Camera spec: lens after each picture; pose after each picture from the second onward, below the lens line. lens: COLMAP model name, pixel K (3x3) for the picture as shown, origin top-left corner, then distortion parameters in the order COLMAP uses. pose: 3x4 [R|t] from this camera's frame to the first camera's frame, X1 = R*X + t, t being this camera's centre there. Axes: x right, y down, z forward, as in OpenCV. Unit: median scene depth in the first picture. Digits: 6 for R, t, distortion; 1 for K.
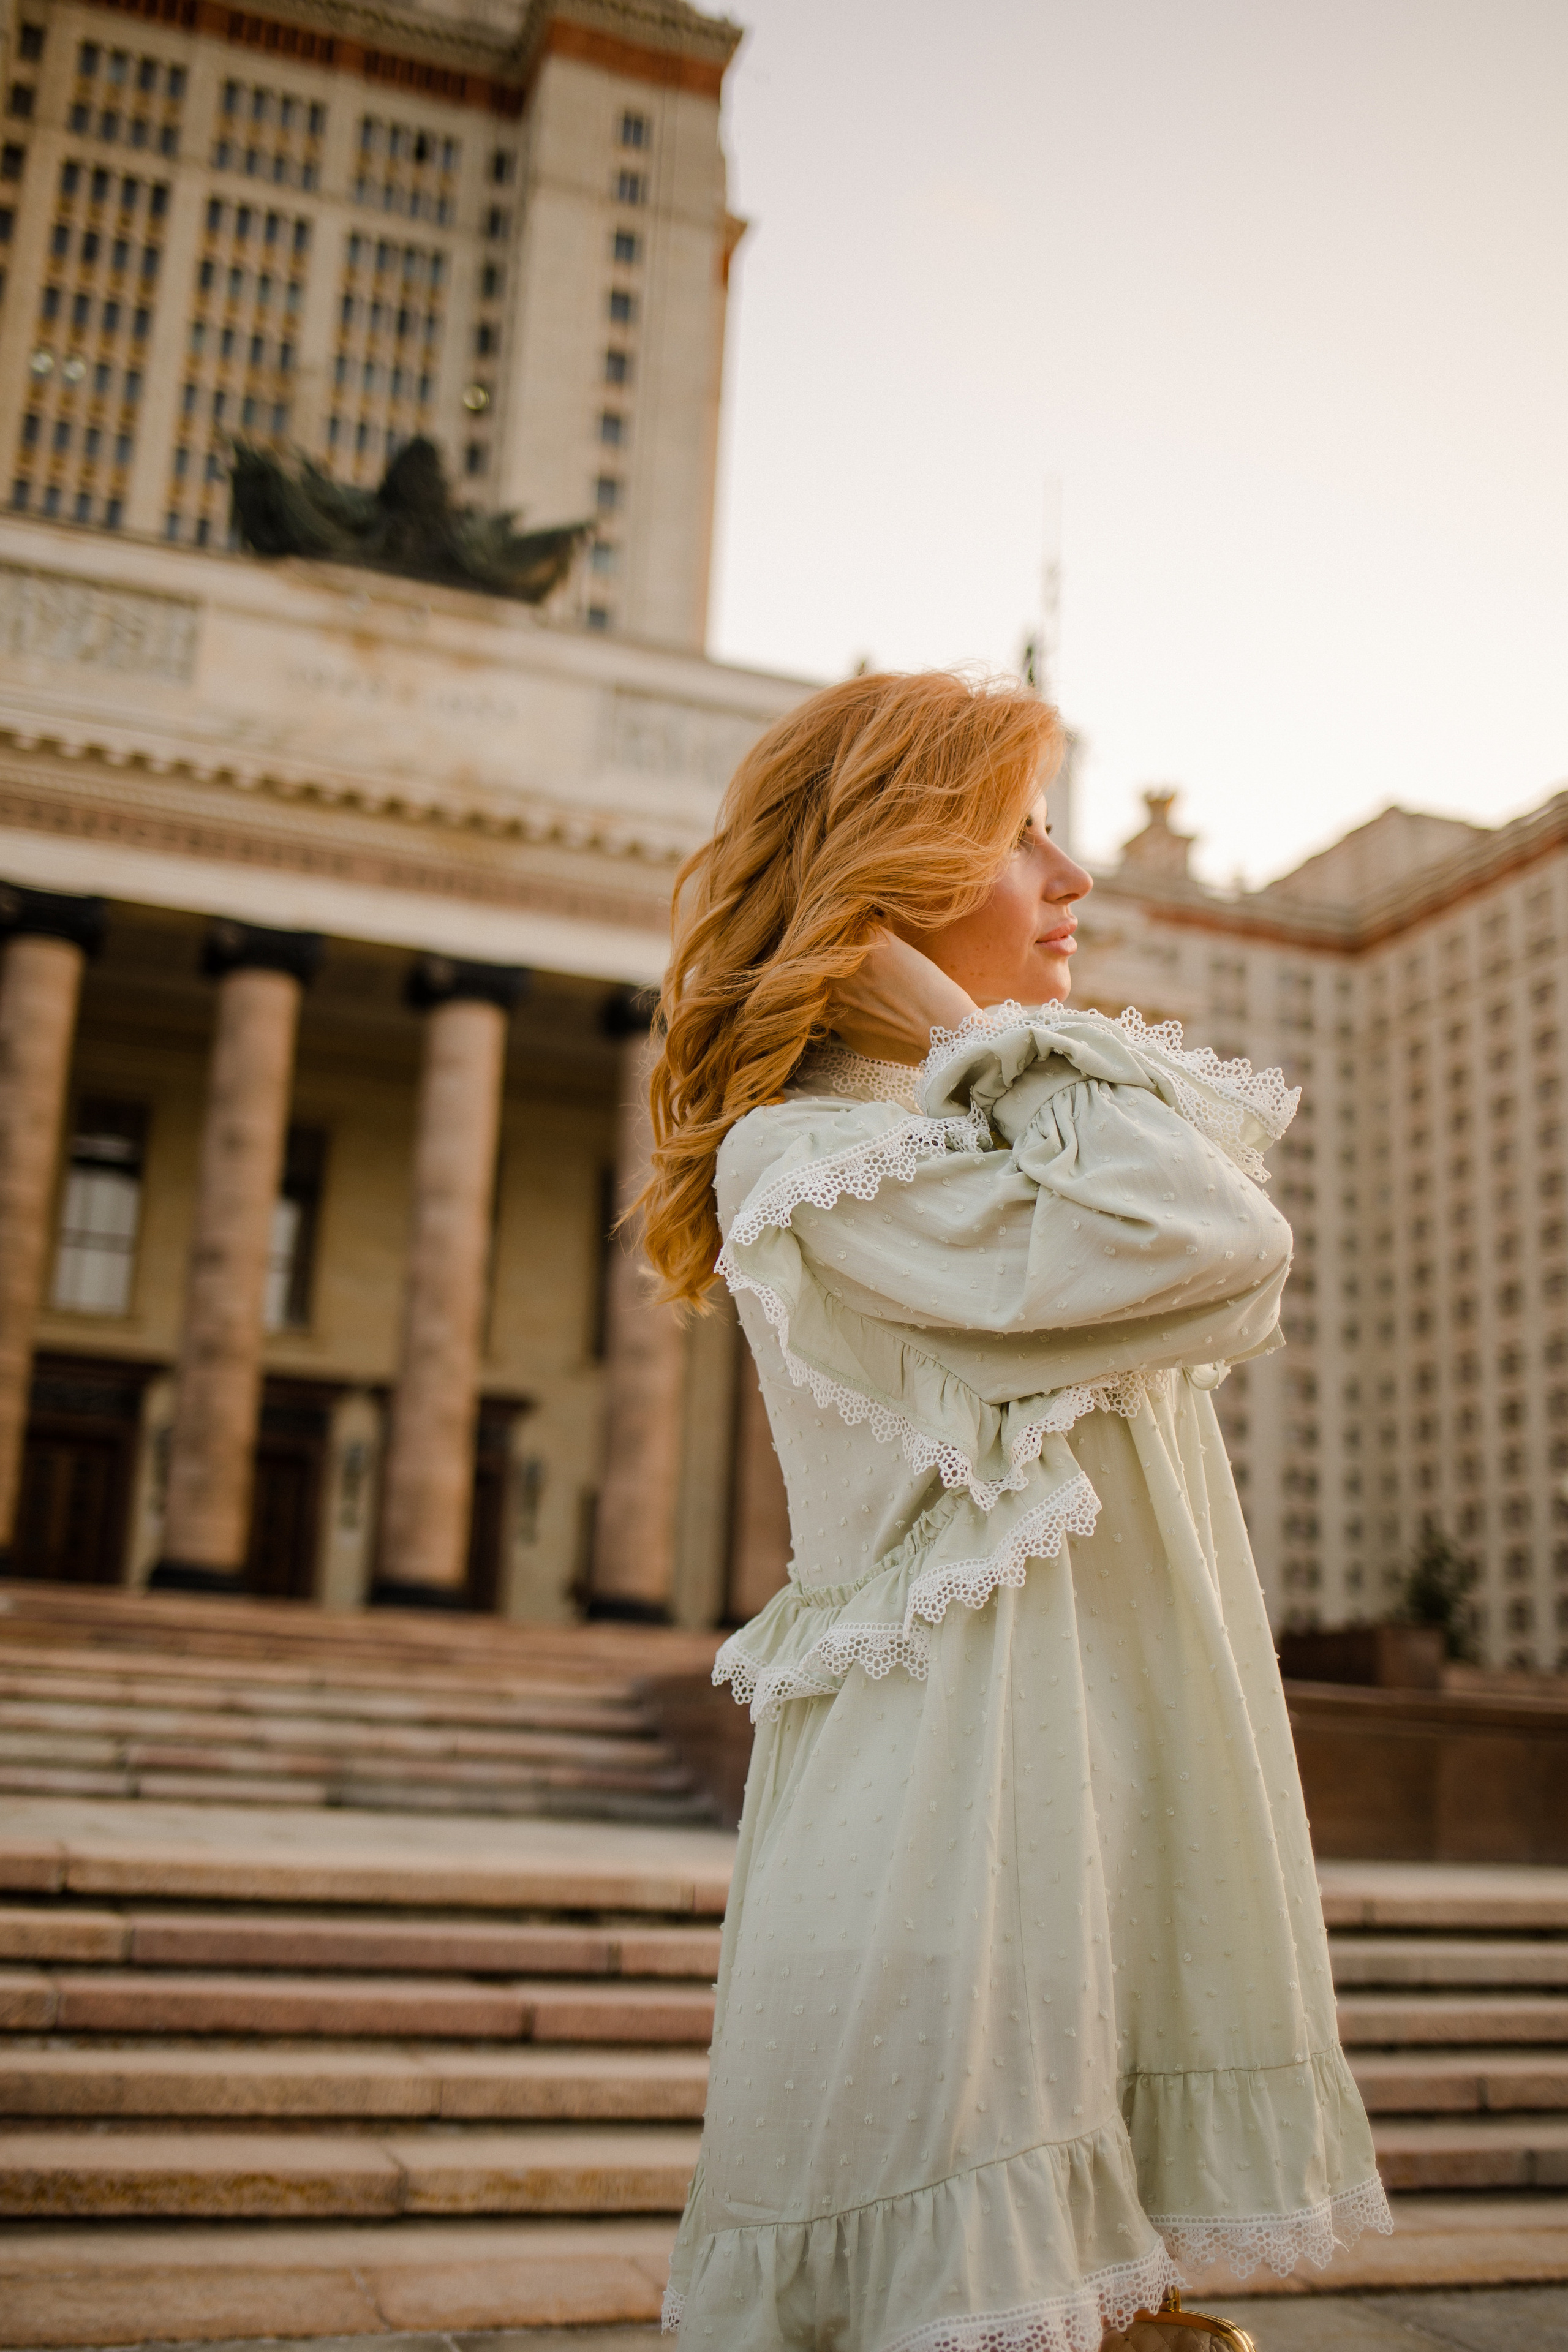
lens RADIAL K [[2275.4, 0, 754.8], [0, 2275.4, 1162.4], [0, 0, 1]] dist [-0.050878, 0.000000]
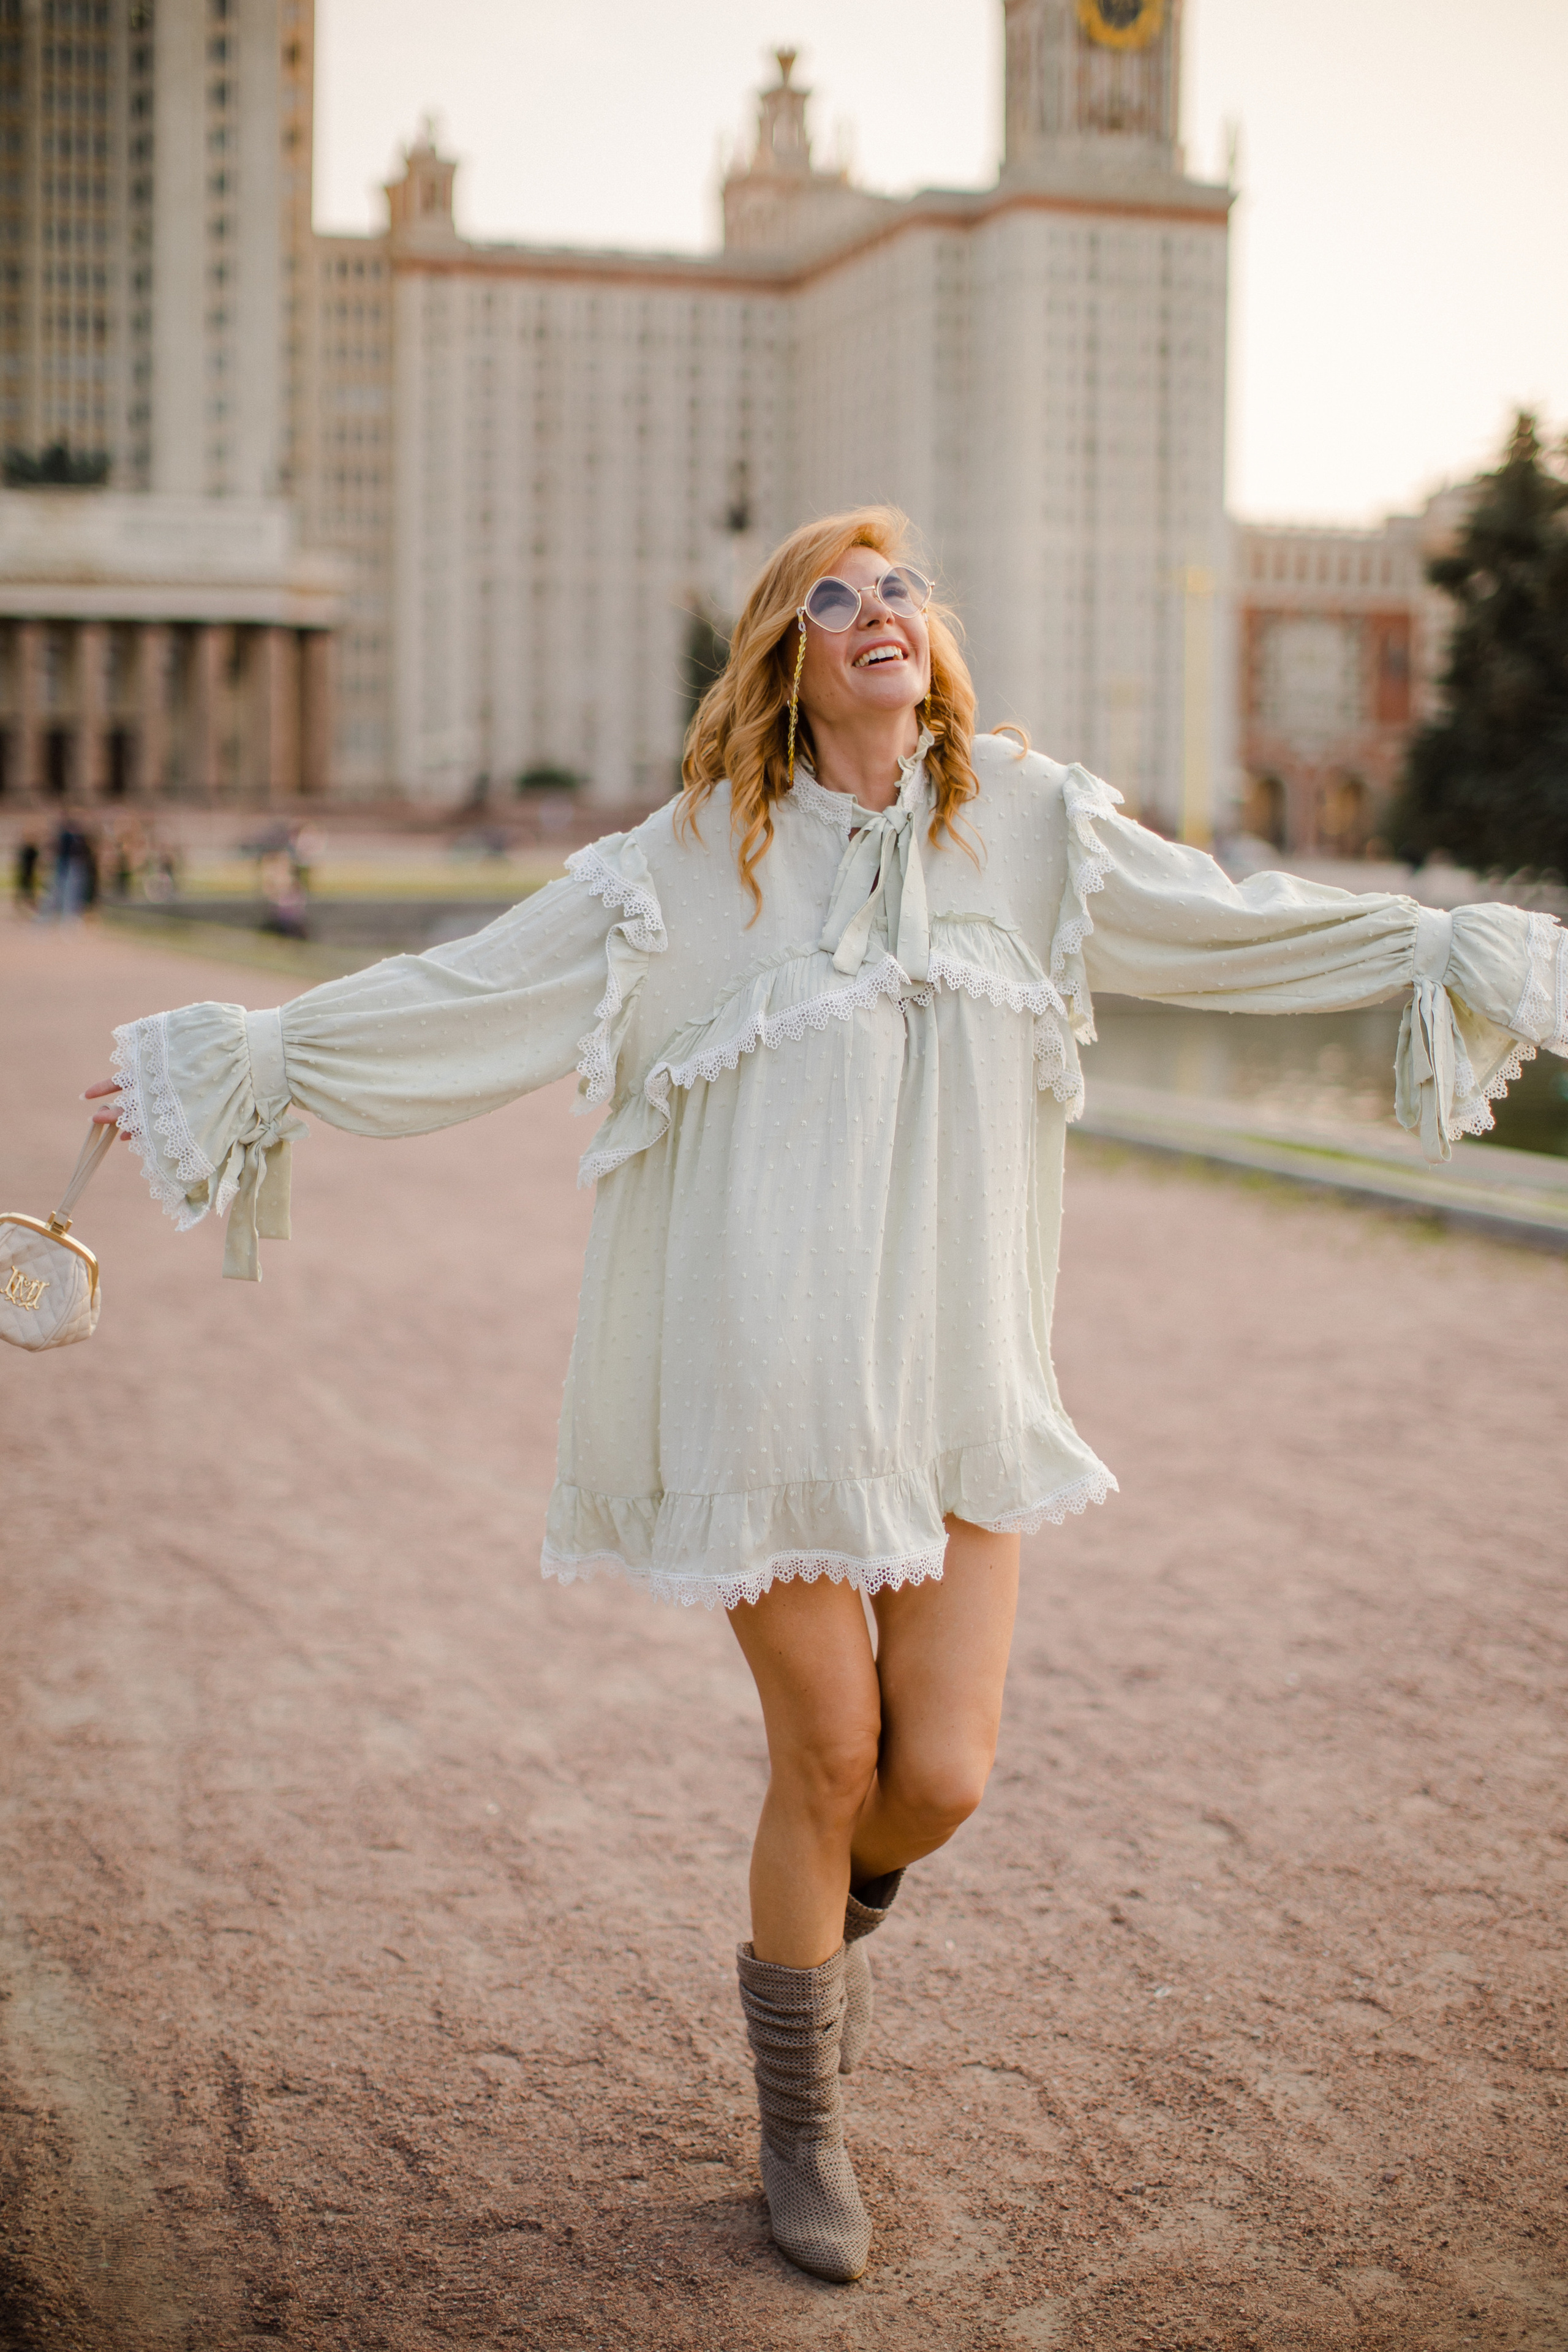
lens RADIAL K [[3550.2, 0, 782.9], [0, 3550.2, 1187.4], [0, 0, 1]] dist [-0.089106, 0.000000]
pose [[0.997578, -0.034724, -0.060276, 1.080662], [0.053079, 0.940030, 0.336935, -0.904880], [0.044961, -0.339318, 0.939597, -3.785143]]
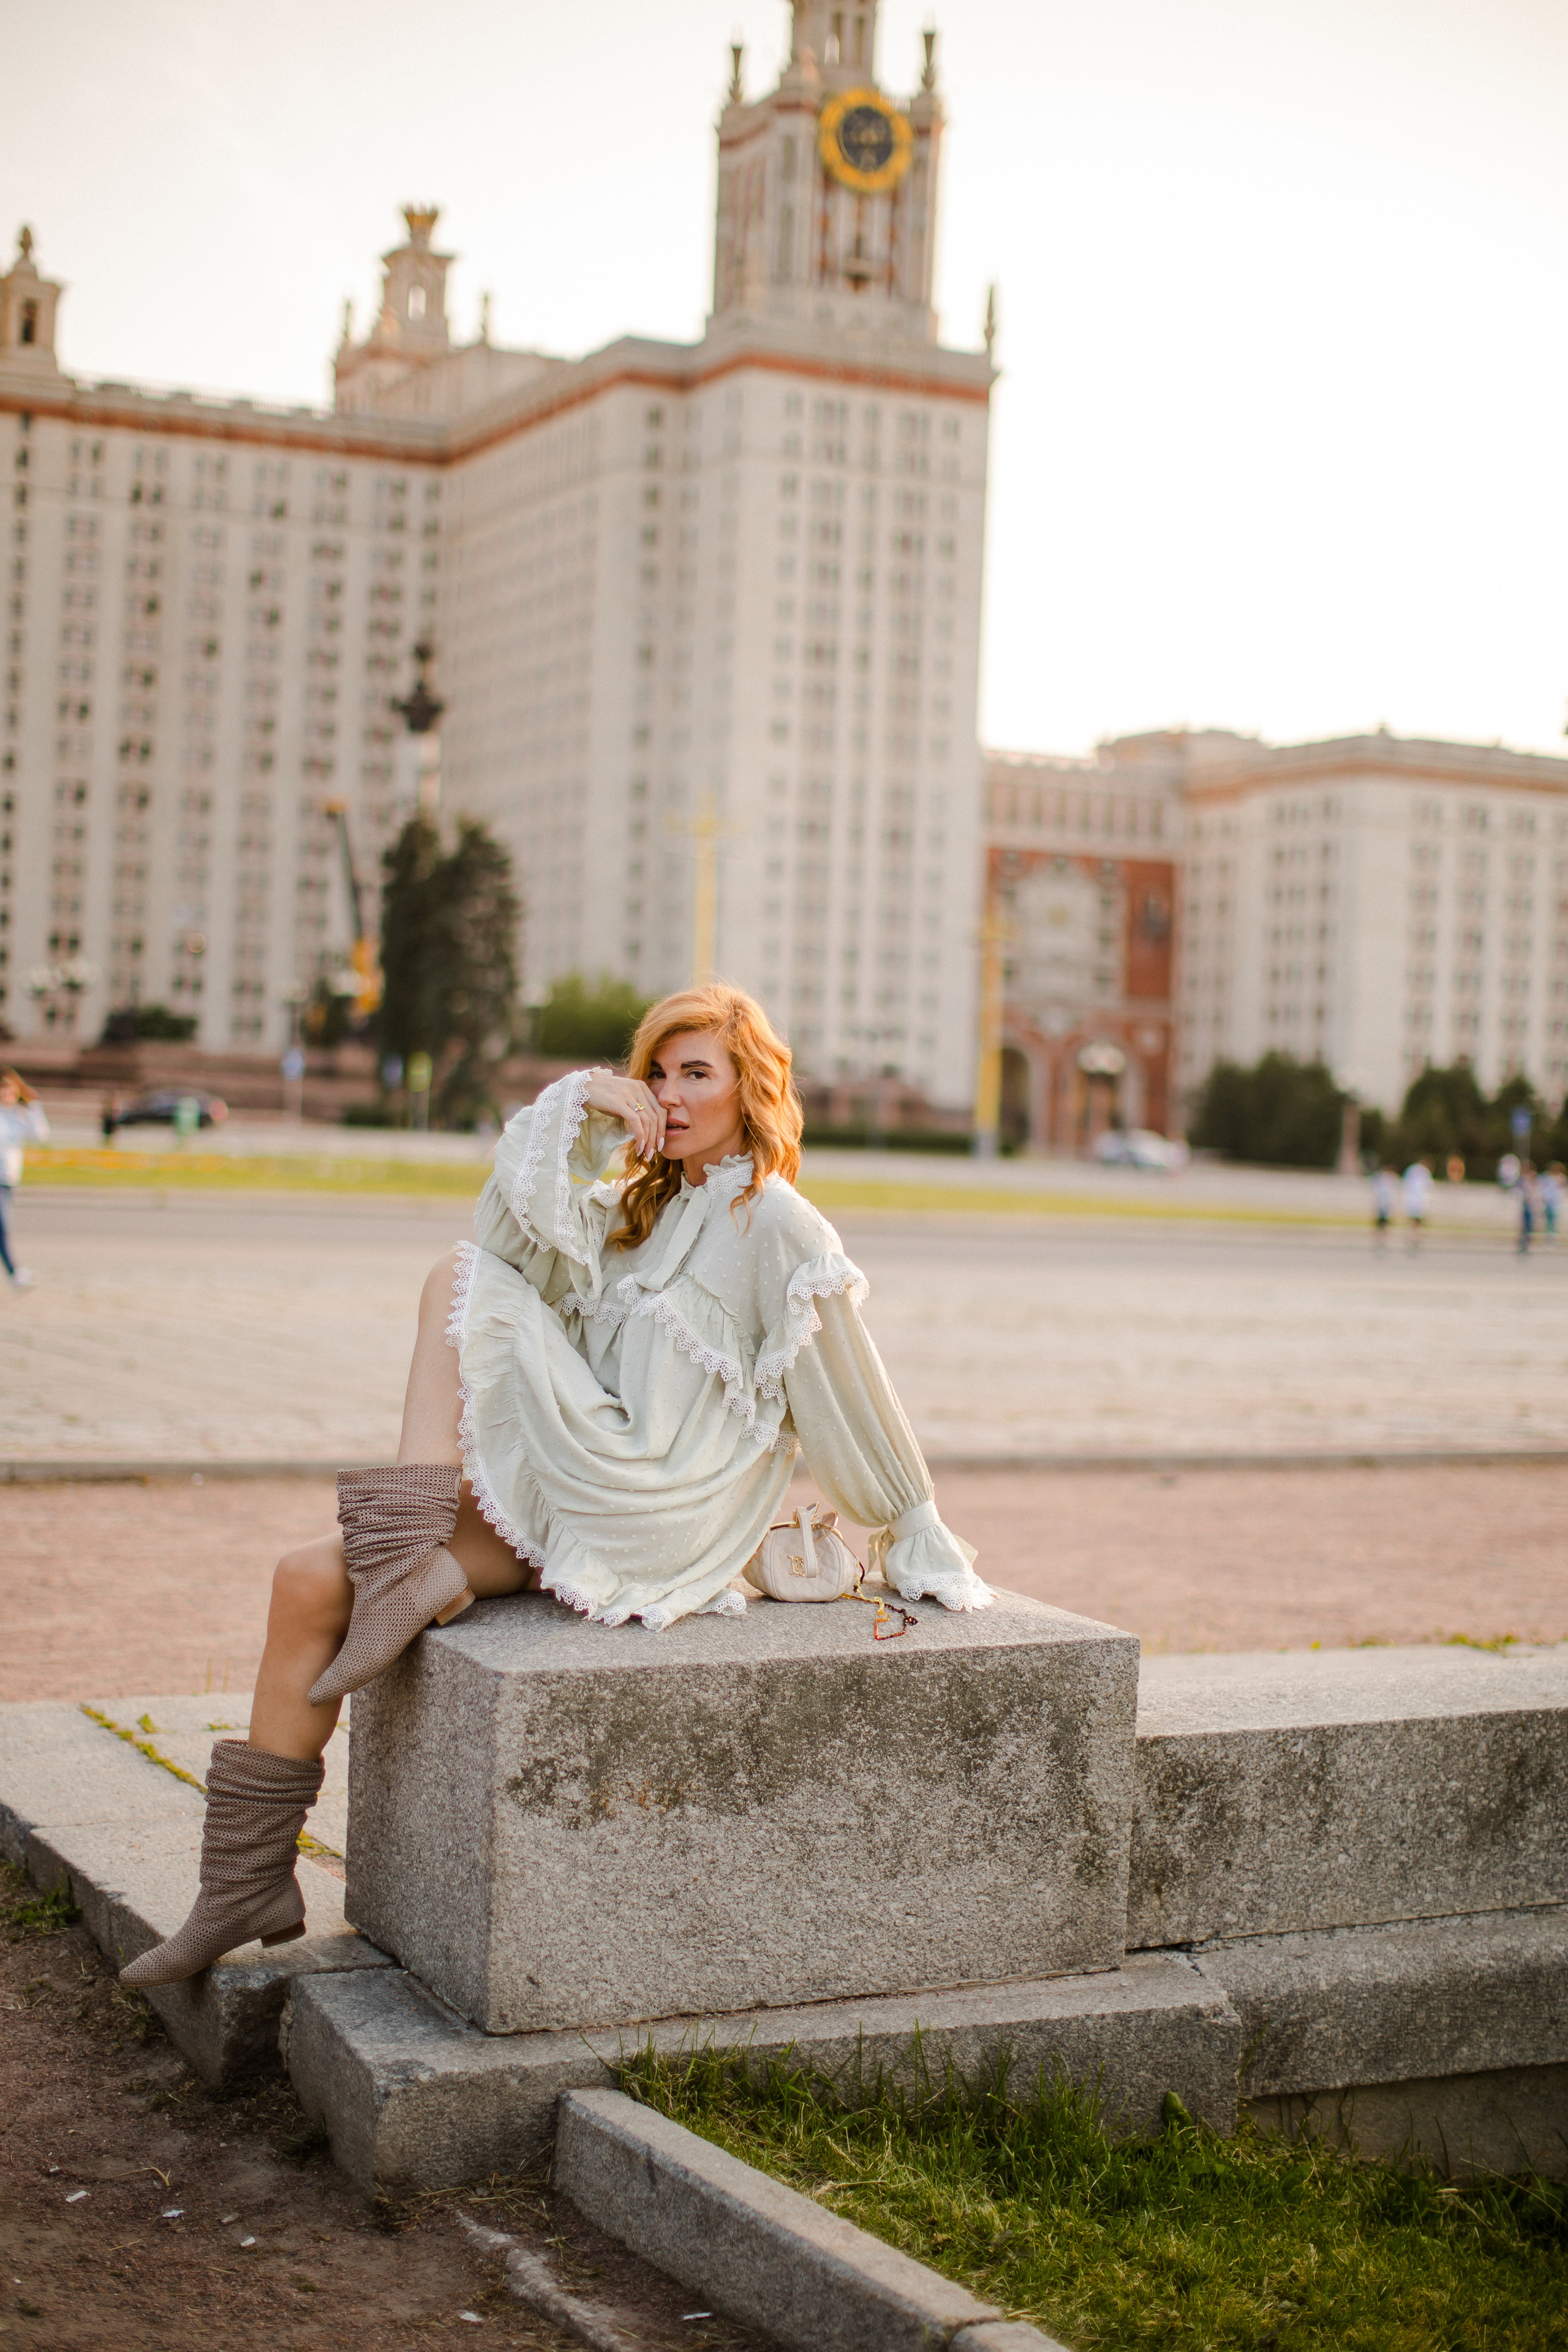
lens RADIAL K [[3550.2, 0, 801.0], [0, 3550.2, 1131.0], [0, 0, 1]] dist [-0.089106, 0.000000]
pose [[0.996133, -0.008884, 0.087409, 0.819180], [-0.013943, 0.966282, 0.257108, -0.684908], [-0.086746, -0.257332, 0.962422, -2.755647]]
